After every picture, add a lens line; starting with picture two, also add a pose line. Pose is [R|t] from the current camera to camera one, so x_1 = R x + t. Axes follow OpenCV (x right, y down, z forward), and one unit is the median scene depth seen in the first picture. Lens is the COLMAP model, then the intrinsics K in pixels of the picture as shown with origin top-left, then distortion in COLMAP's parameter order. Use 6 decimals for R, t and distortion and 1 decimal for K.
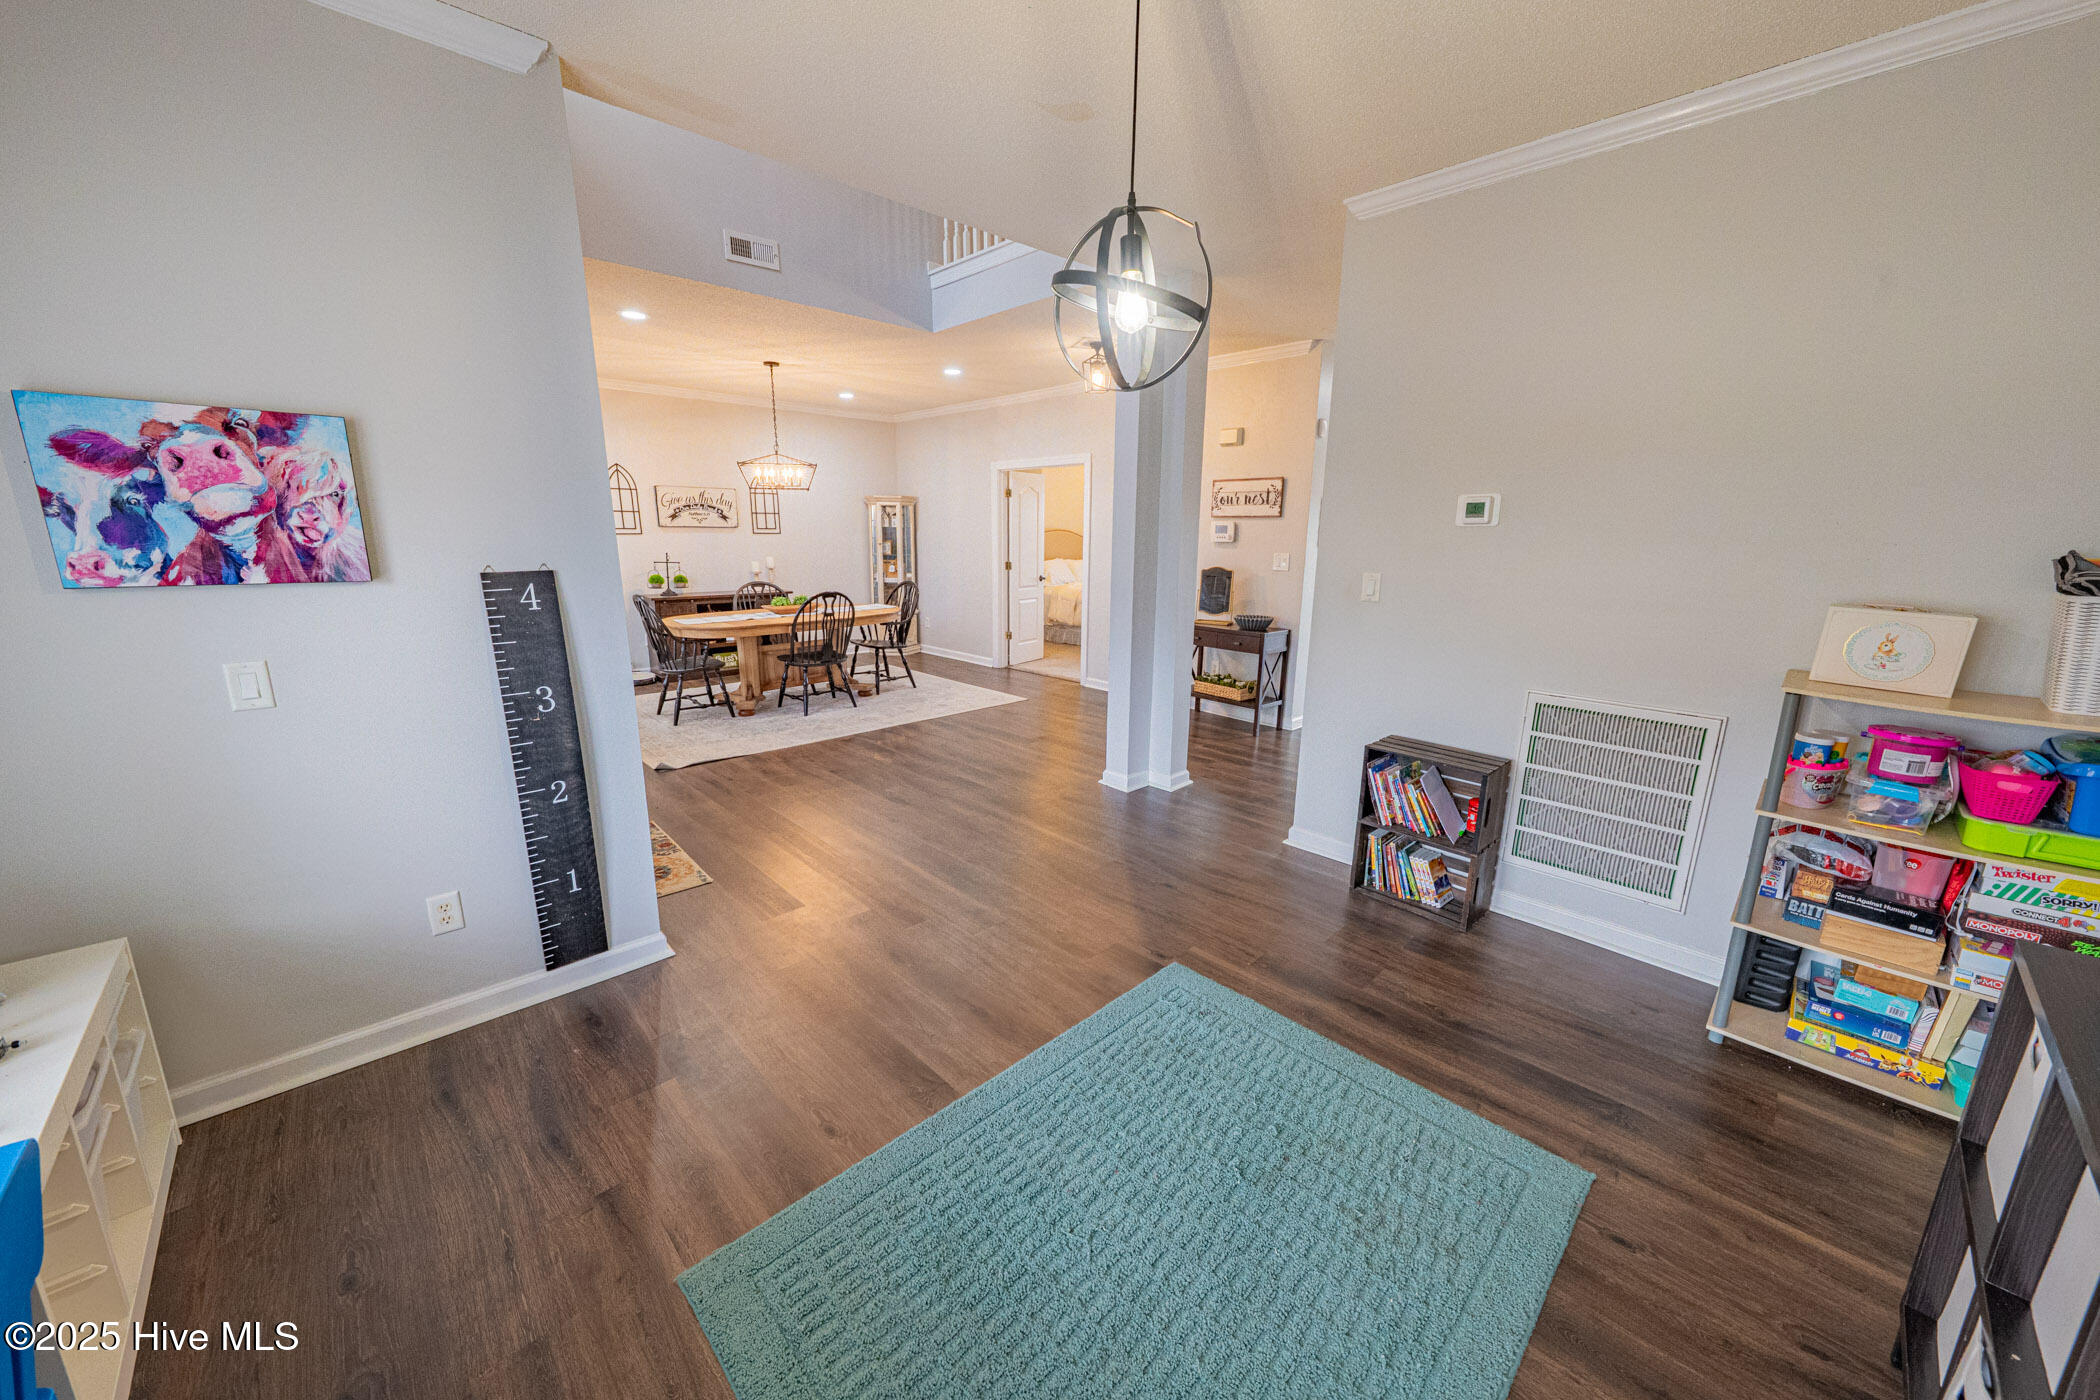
lens RADIAL K [[760.7, 0, 1050.0], [0, 760.7, 700.0], [0, 0, 1]] dist [-0.000683, 0.000195]
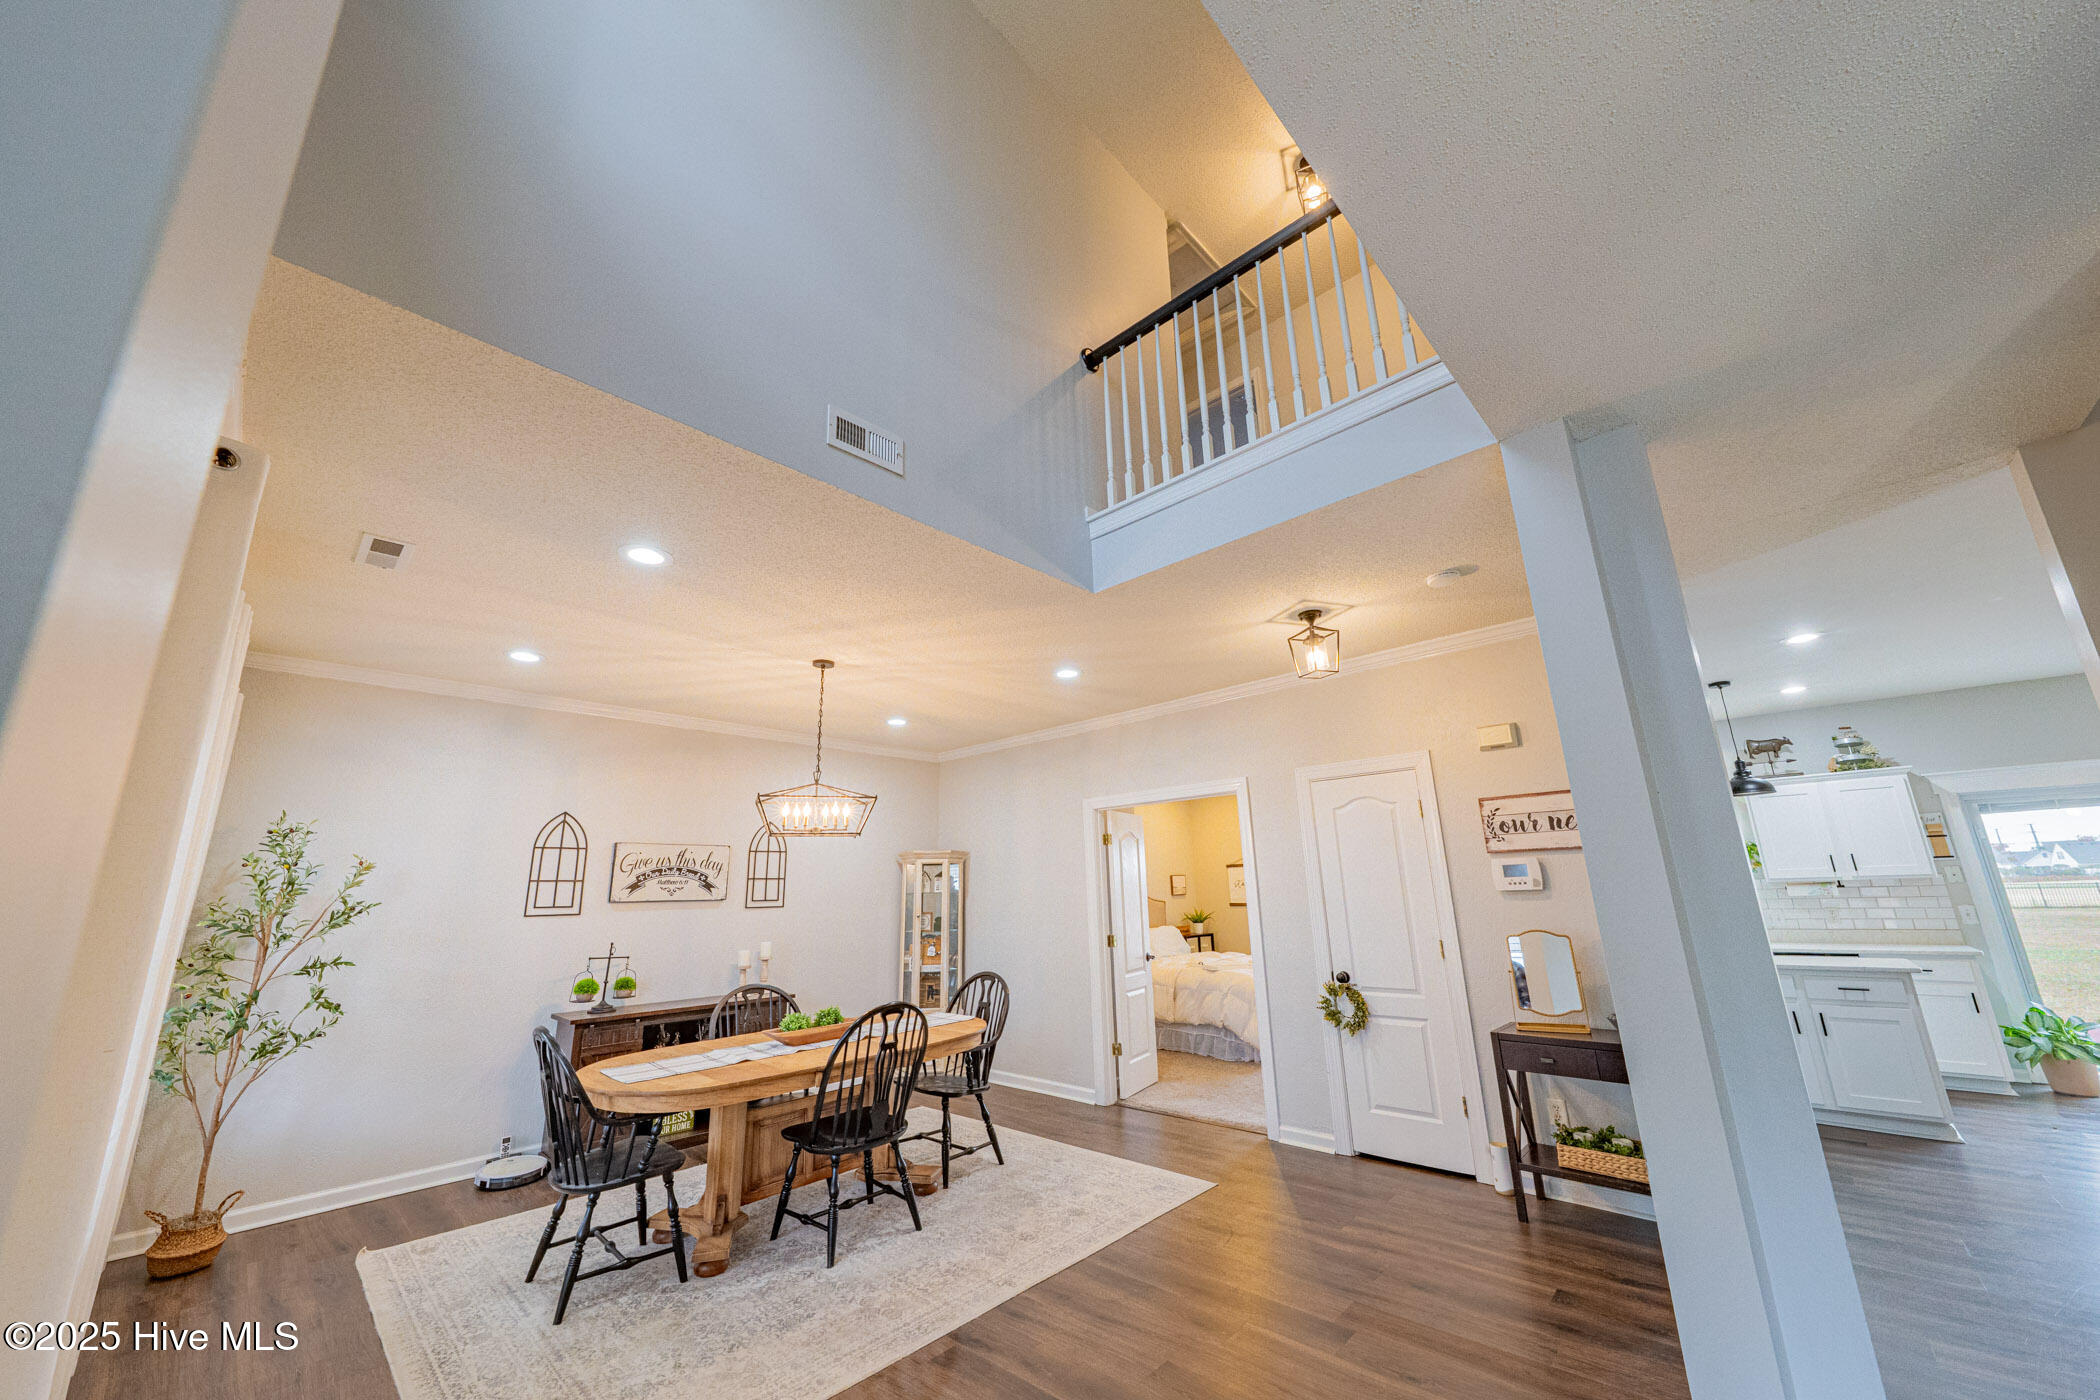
lens RADIAL K [[760.7, 0, 1050.0], [0, 760.7, 700.0], [0, 0, 1]] dist [-0.000683, 0.000195]
pose [[0.997987, -0.022656, 0.059230, -0.186213], [0.047179, 0.889376, -0.454735, -0.073451], [-0.042376, 0.456614, 0.888655, 0.352808]]
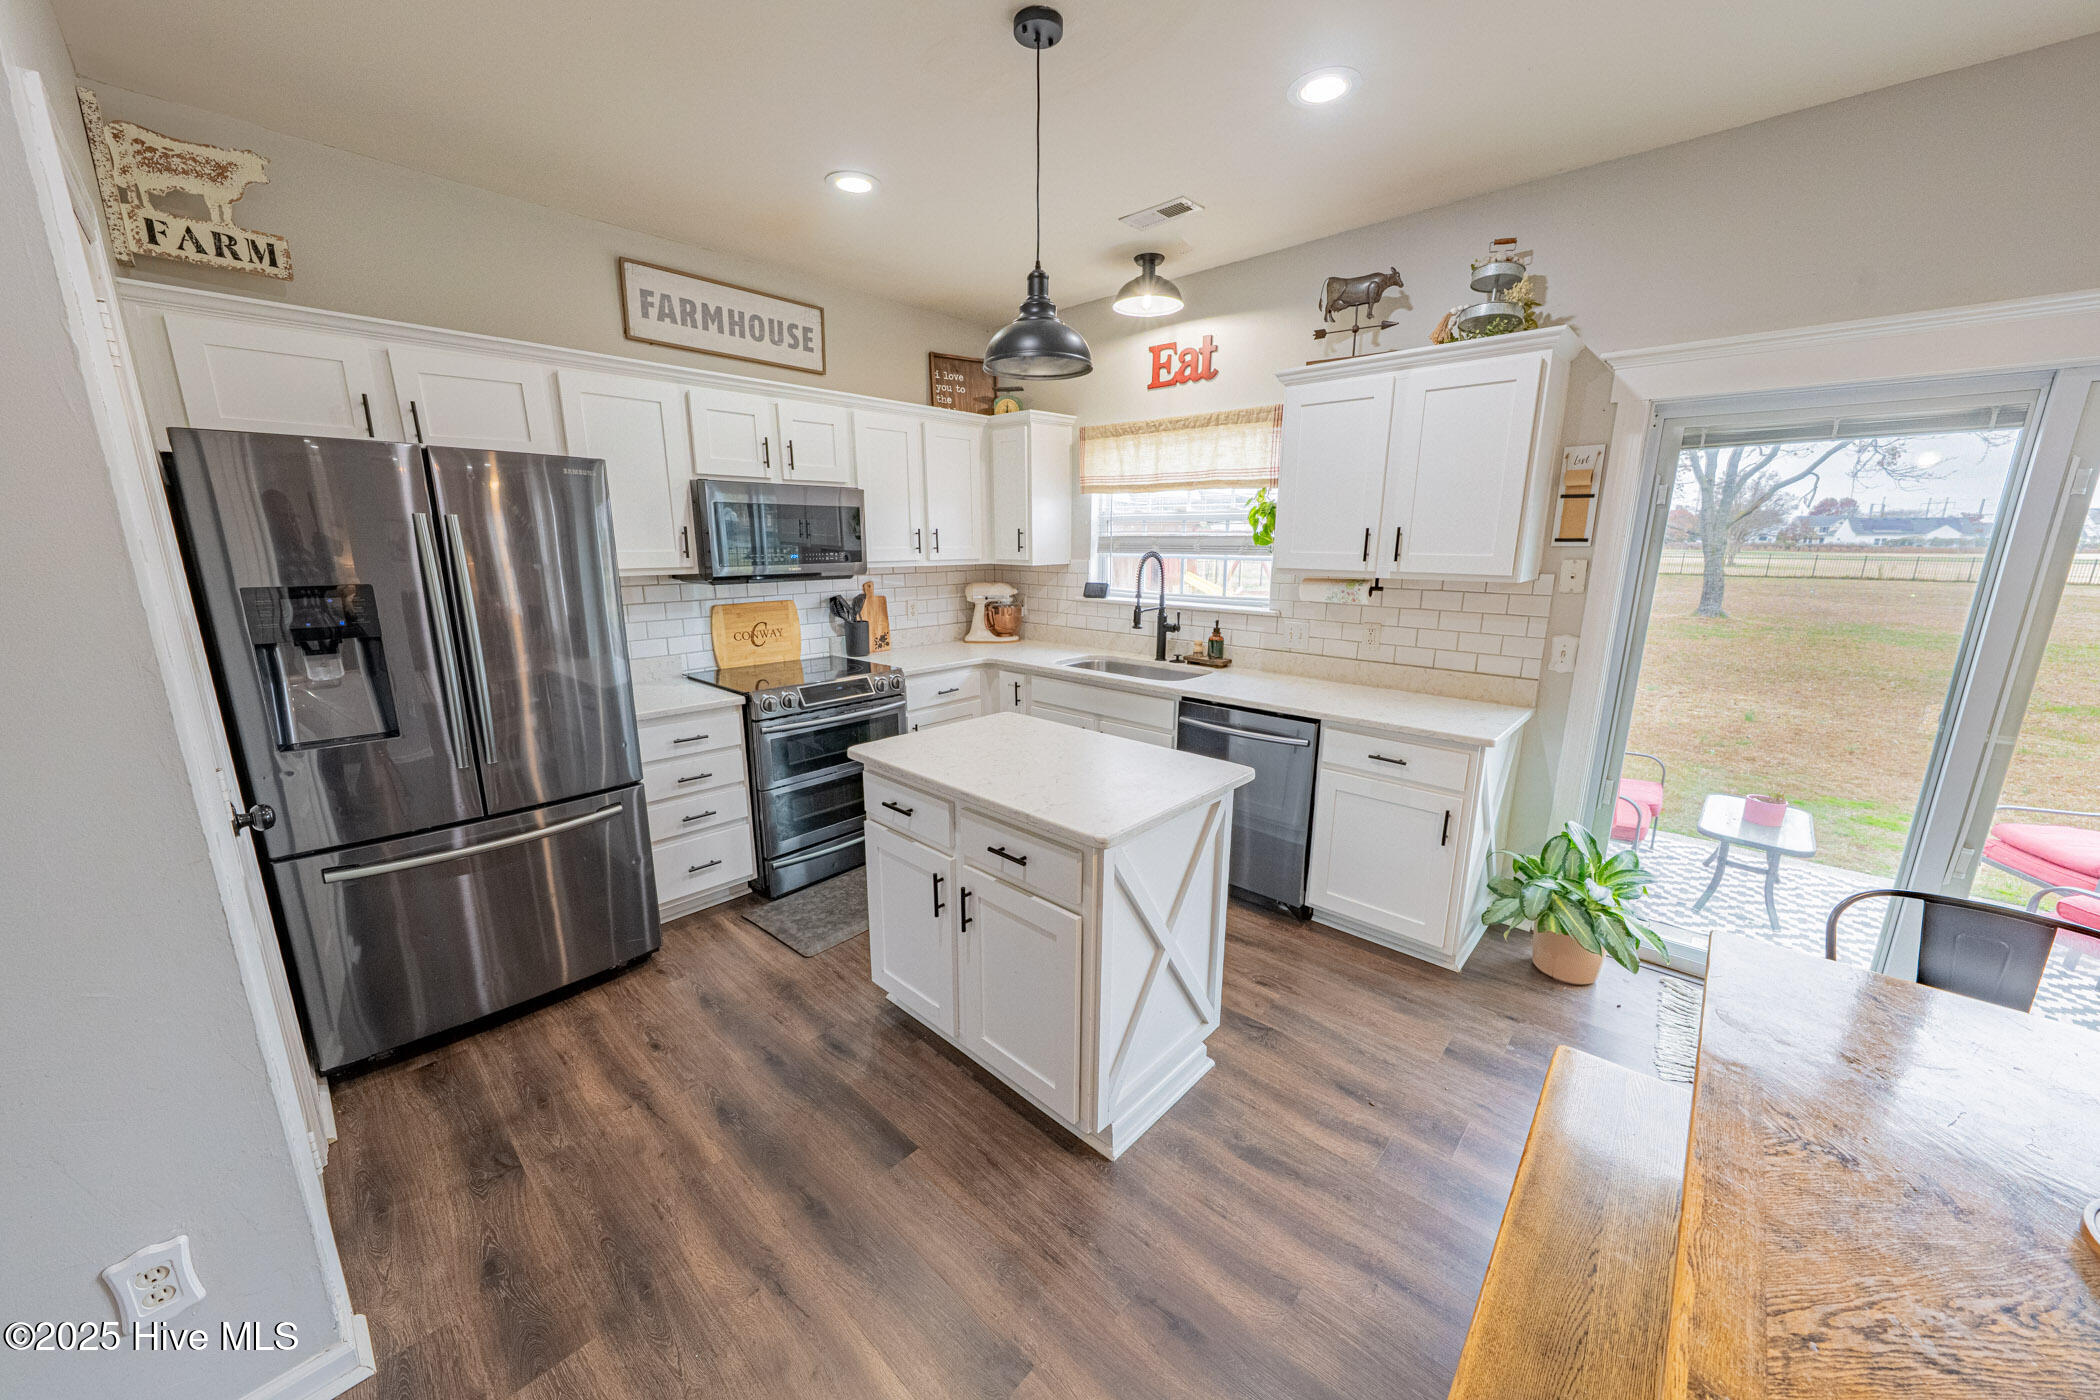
lens RADIAL K [[742.5, 0, 1050.0], [0, 742.5, 700.0], [0, 0, 1]] dist [0.000563, 0.000039]
pose [[0.998803, -0.017294, 0.045746, 0.187028], [0.017088, 0.999842, 0.004897, -0.125490], [-0.045823, -0.004109, 0.998941, 0.555864]]
